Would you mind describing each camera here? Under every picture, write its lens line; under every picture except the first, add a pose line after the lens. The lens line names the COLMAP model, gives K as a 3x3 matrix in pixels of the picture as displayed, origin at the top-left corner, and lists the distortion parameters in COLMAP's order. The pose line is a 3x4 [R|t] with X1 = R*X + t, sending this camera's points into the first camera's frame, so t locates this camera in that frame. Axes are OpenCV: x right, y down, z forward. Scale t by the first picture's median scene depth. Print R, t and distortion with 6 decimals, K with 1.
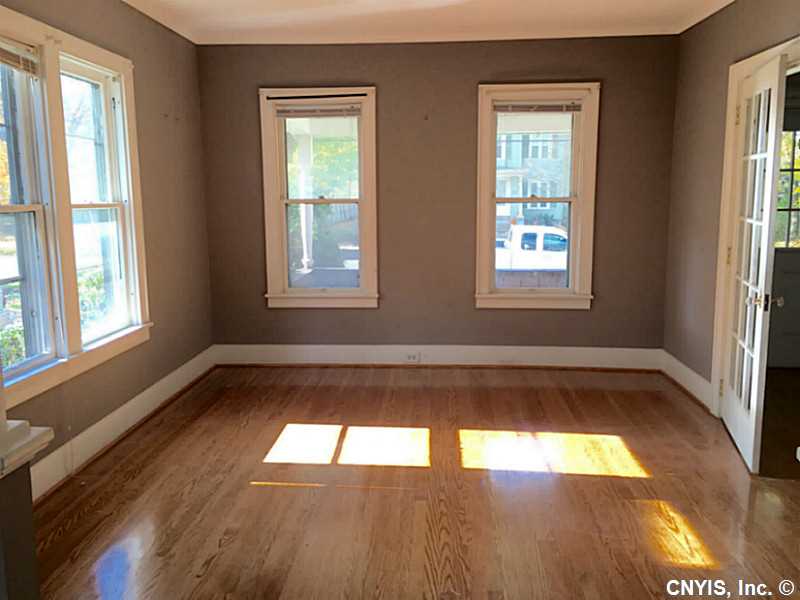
lens RADIAL K [[682.0, 0, 400.3], [0, 682.0, 286.5], [0, 0, 1]] dist [0.119851, -0.186620]
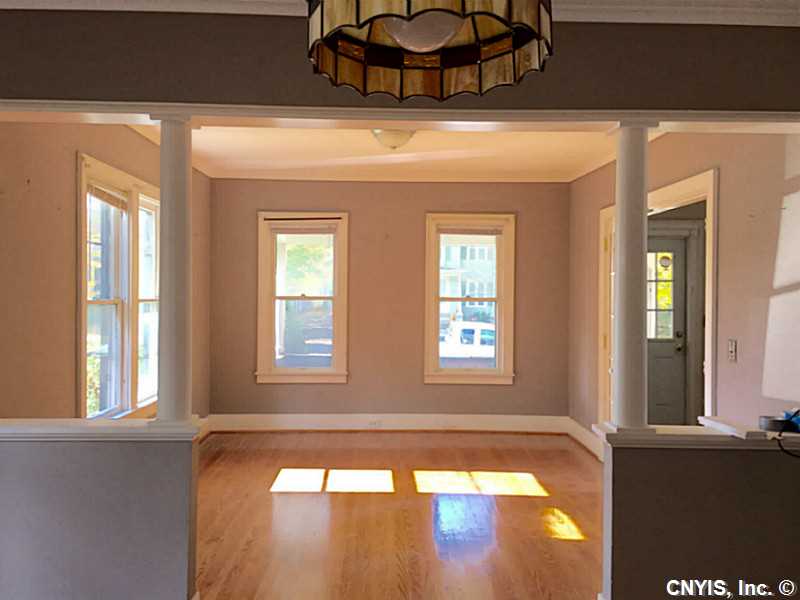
lens RADIAL K [[682.0, 0, 400.3], [0, 682.0, 286.5], [0, 0, 1]] dist [0.119851, -0.186620]
pose [[0.996283, 0.015762, 0.084683, -0.044555], [-0.003691, 0.990024, -0.140851, 0.032504], [-0.086059, 0.140015, 0.986402, -0.272534]]
